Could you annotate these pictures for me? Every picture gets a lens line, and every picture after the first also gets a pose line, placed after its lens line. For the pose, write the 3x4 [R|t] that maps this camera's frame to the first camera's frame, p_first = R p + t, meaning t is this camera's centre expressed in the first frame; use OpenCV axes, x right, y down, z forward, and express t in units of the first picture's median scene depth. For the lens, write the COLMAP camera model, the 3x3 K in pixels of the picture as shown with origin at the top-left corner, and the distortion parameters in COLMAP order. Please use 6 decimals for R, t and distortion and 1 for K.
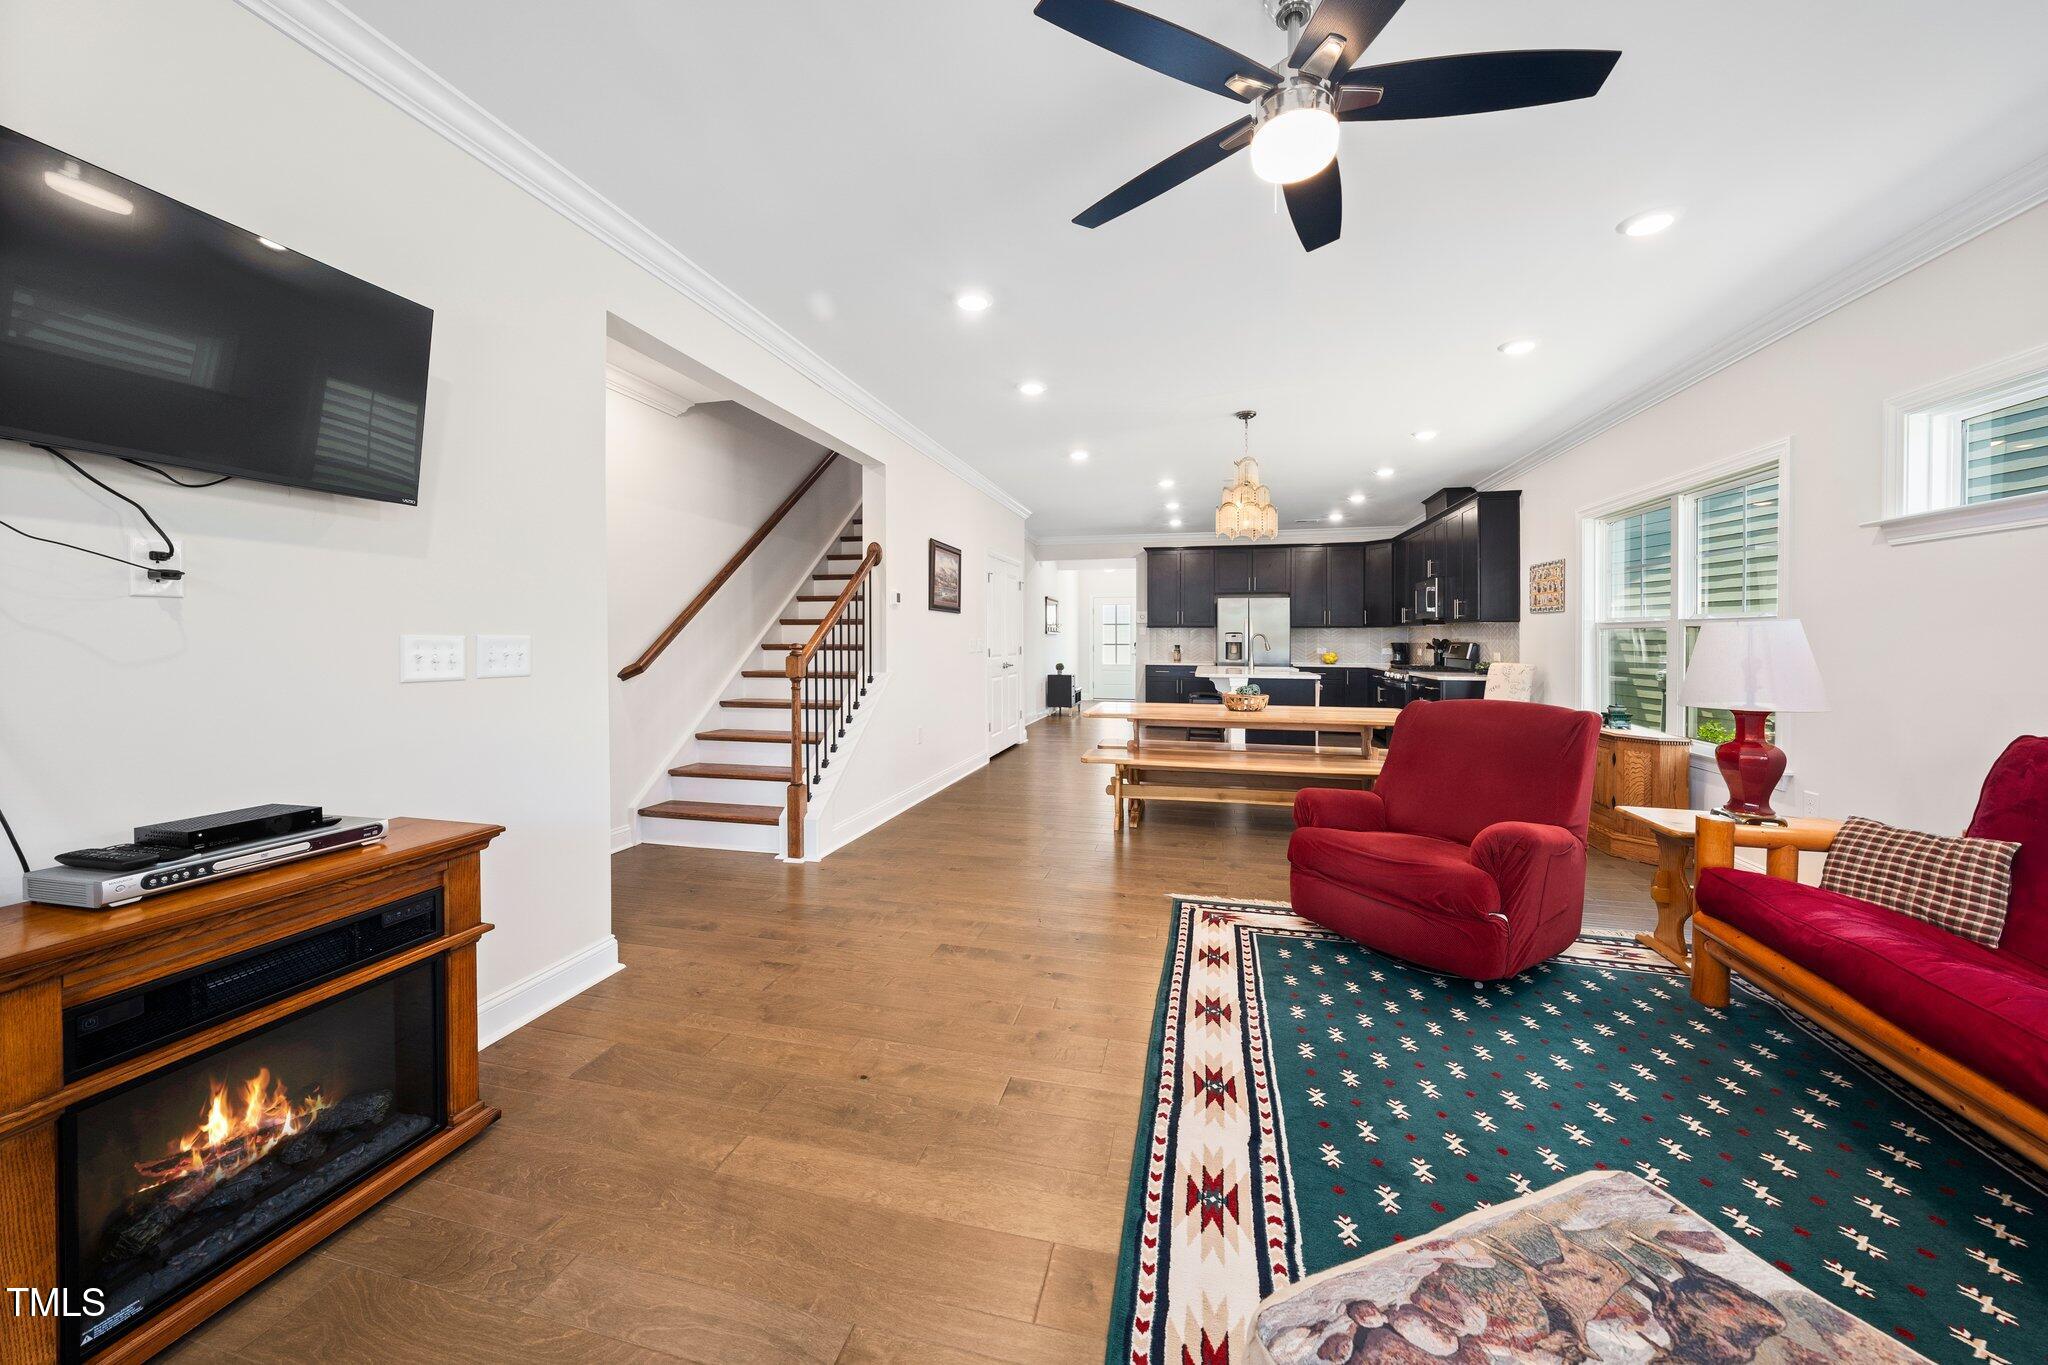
lens RADIAL K [[716.2, 0, 1031.8], [0, 716.2, 644.2], [0, 0, 1]] dist [0.000131, -0.000152]
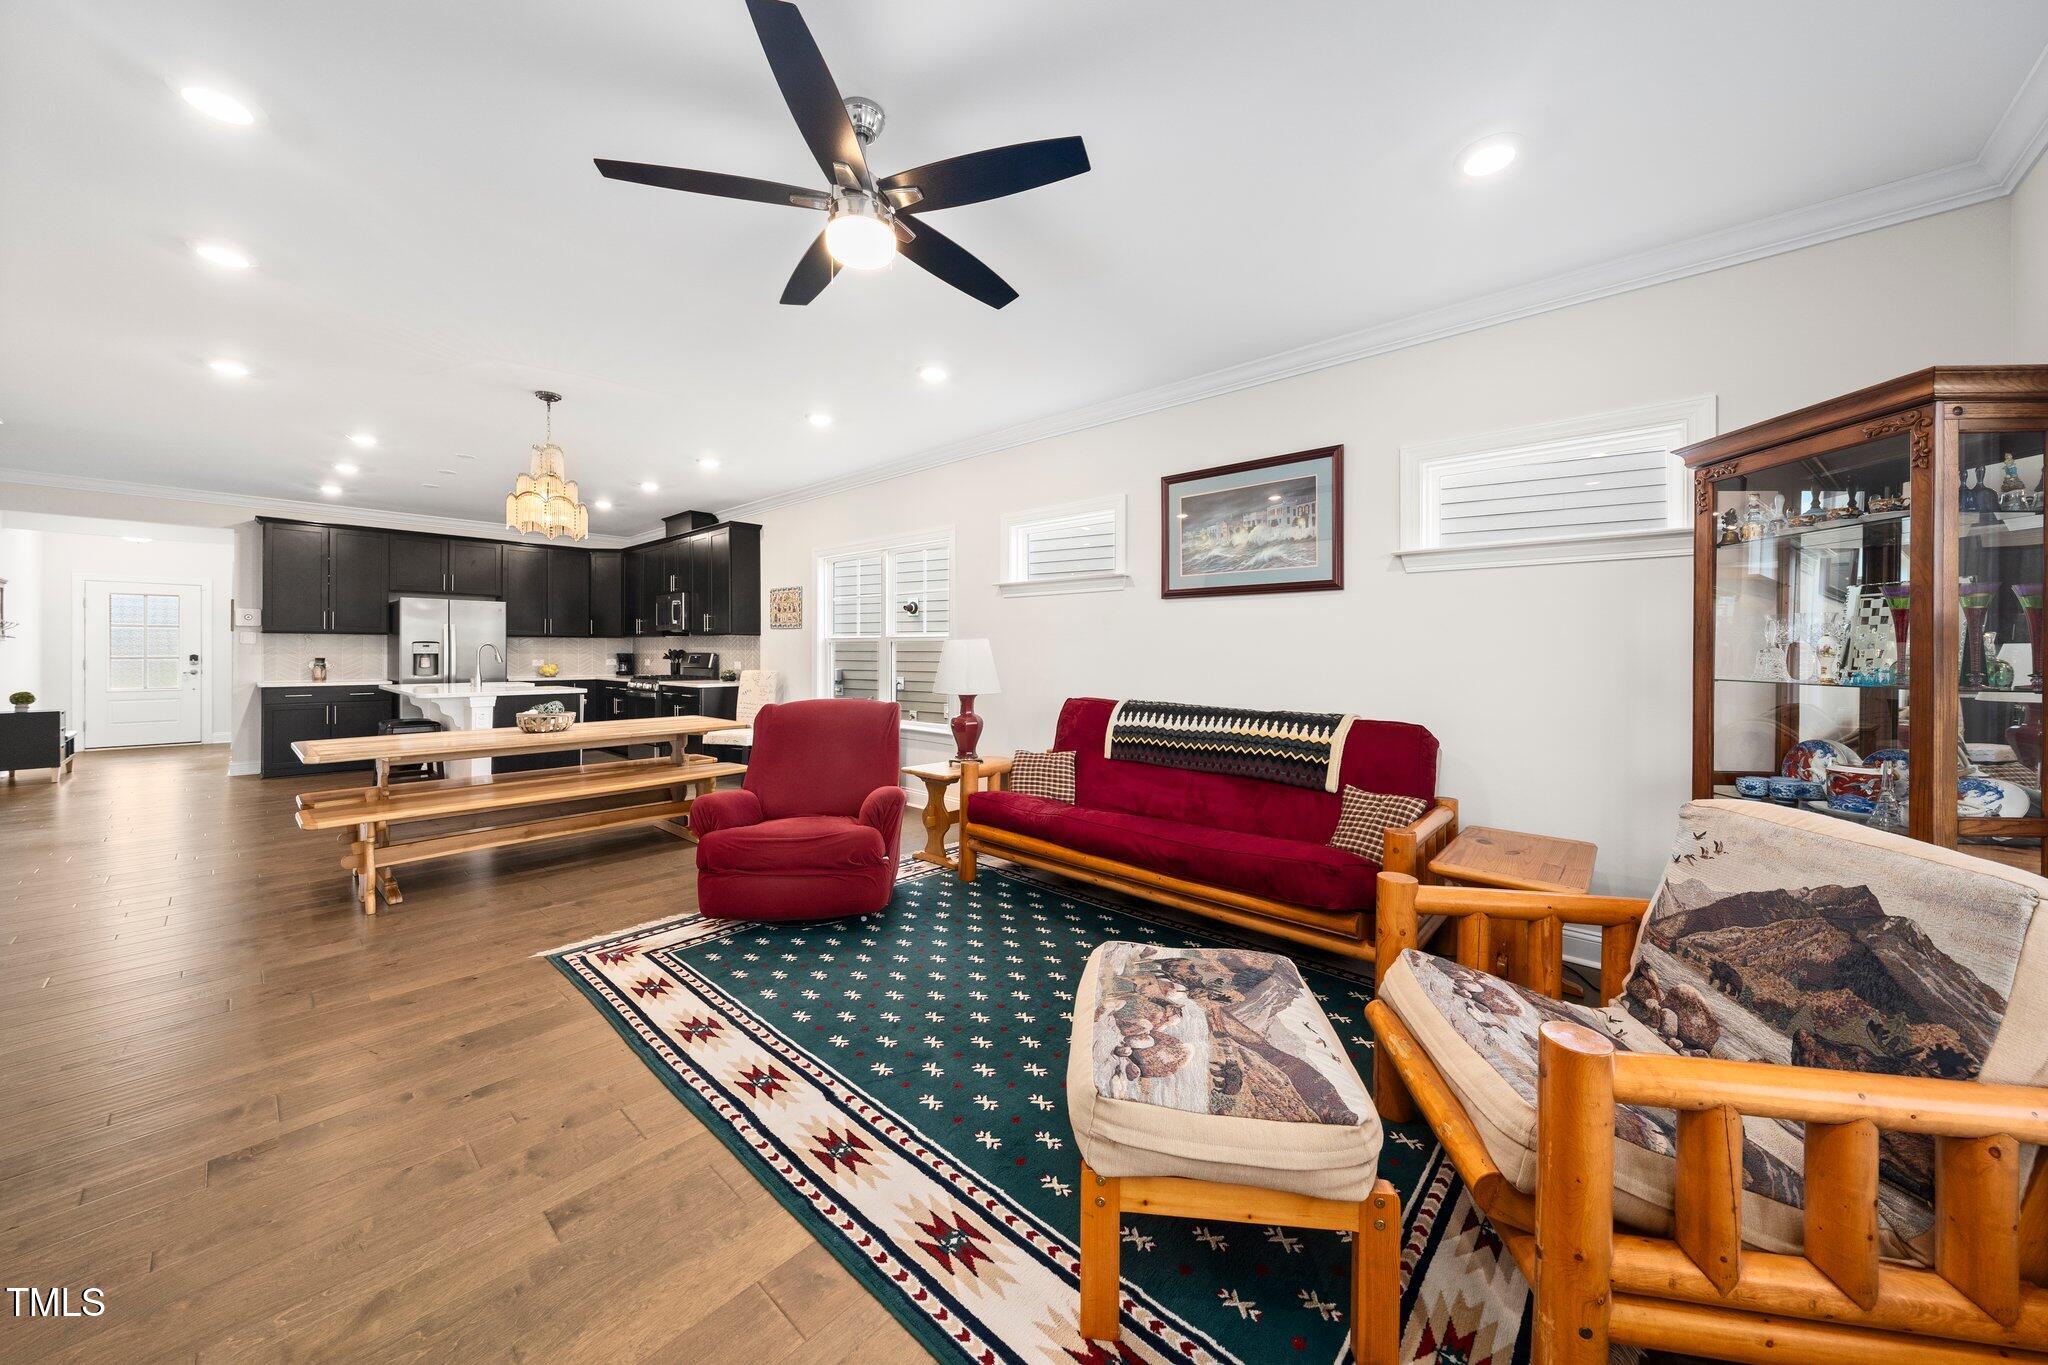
lens RADIAL K [[713.4, 0, 1023.8], [0, 713.4, 647.6], [0, 0, 1]] dist [-0.000260, 0.000188]
pose [[0.475930, 0.003246, 0.879477, -0.324651], [0.005201, 0.999965, -0.006505, -0.002605], [-0.879468, 0.007670, 0.475896, 0.113969]]
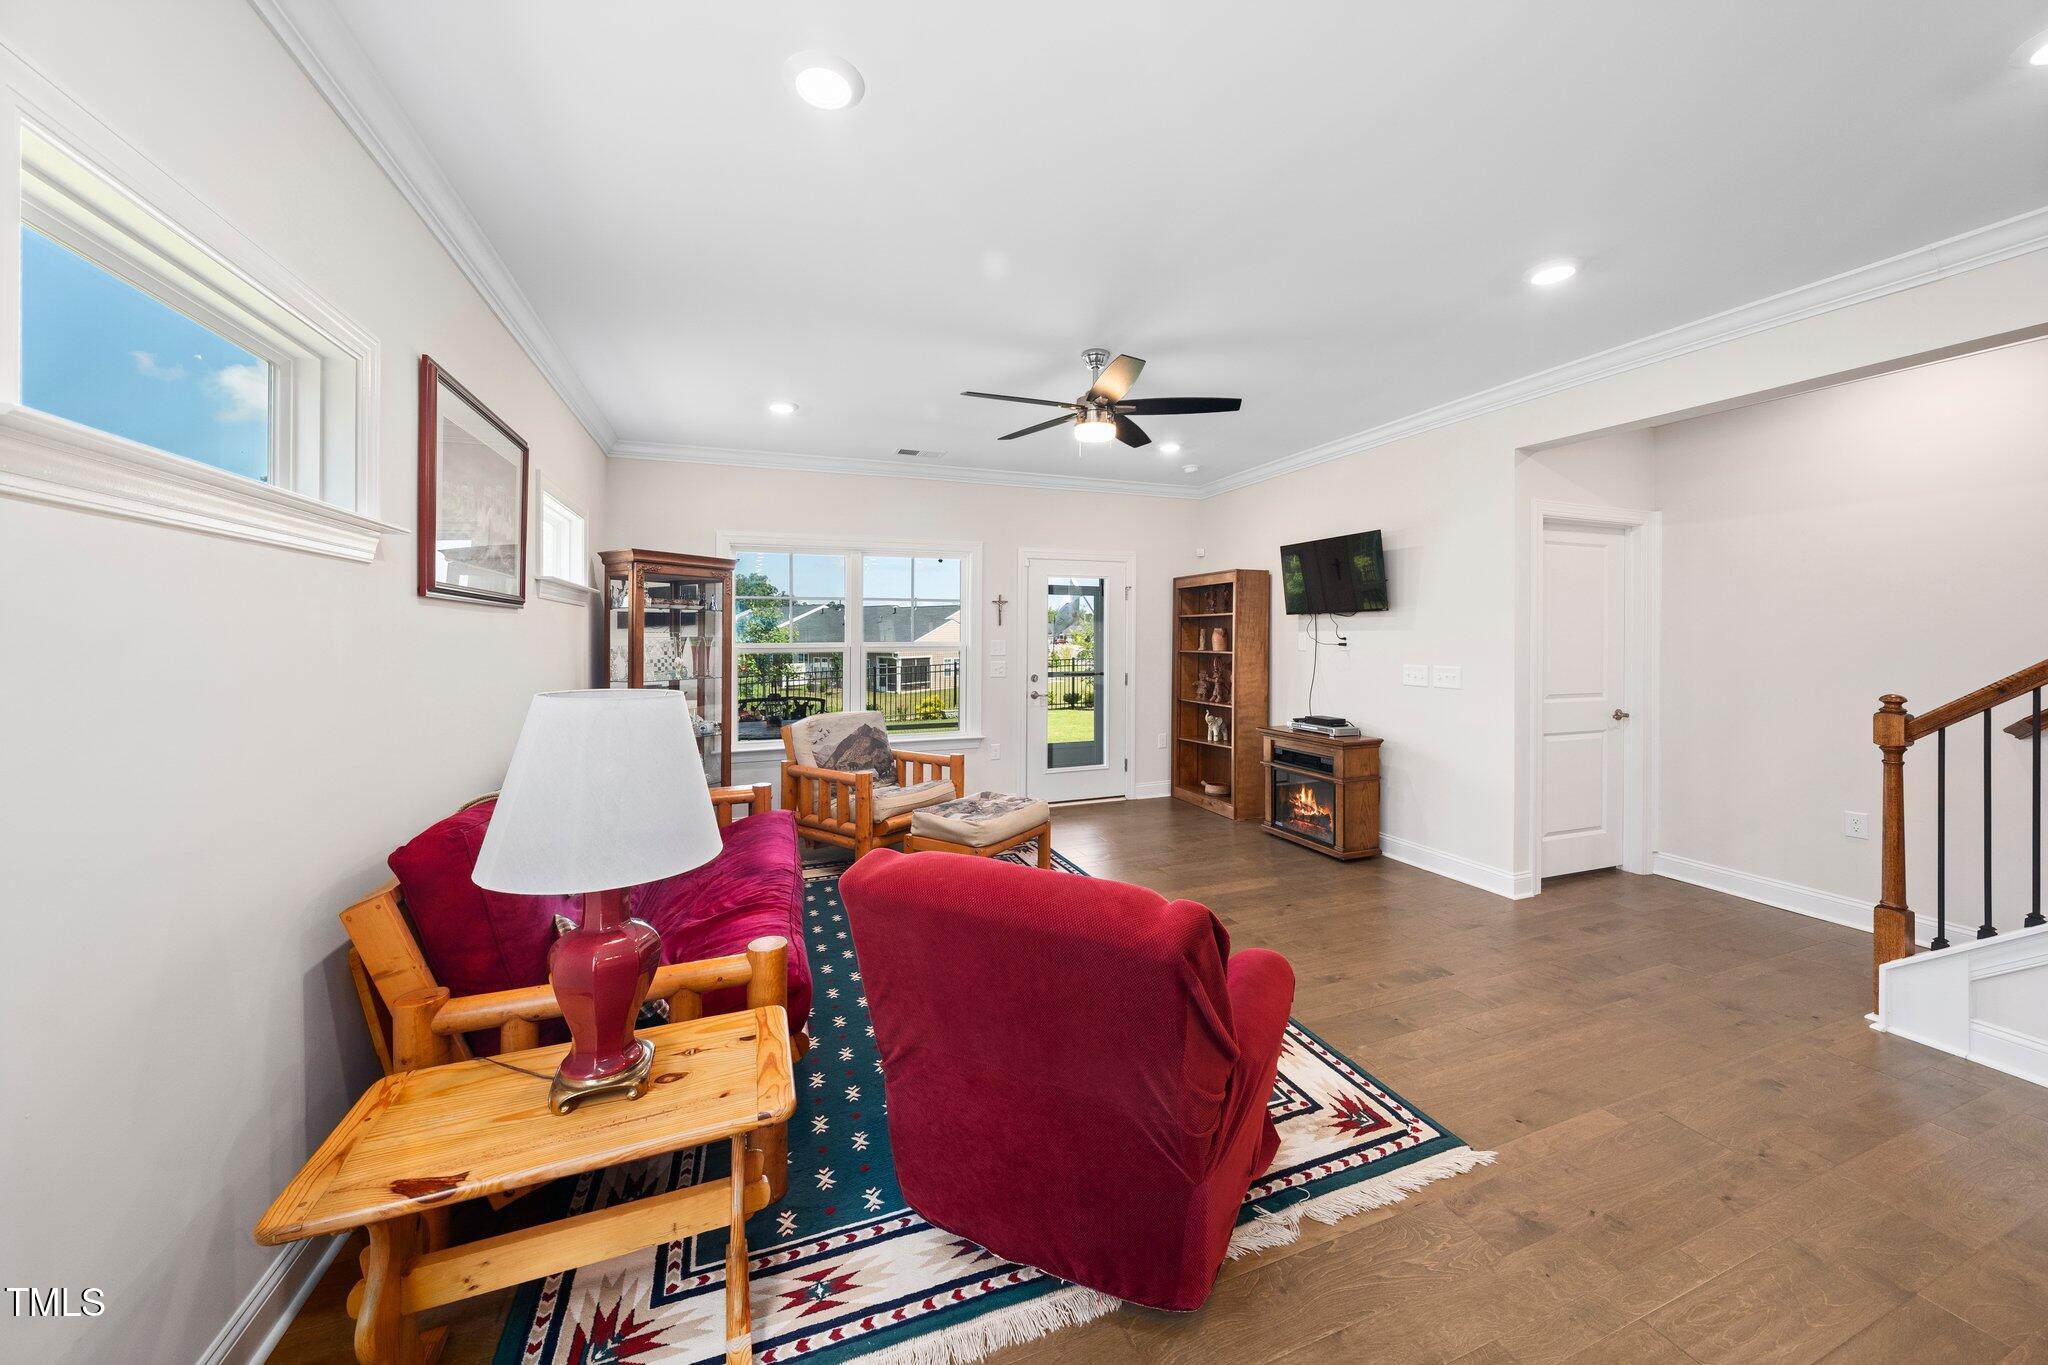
lens RADIAL K [[721.1, 0, 1025.9], [0, 721.1, 630.3], [0, 0, 1]] dist [-0.001269, -0.000214]
pose [[-0.822901, -0.004890, -0.568163, 0.980819], [-0.004982, 0.999987, -0.001390, -0.076645], [0.568162, 0.001687, -0.822915, 1.501481]]
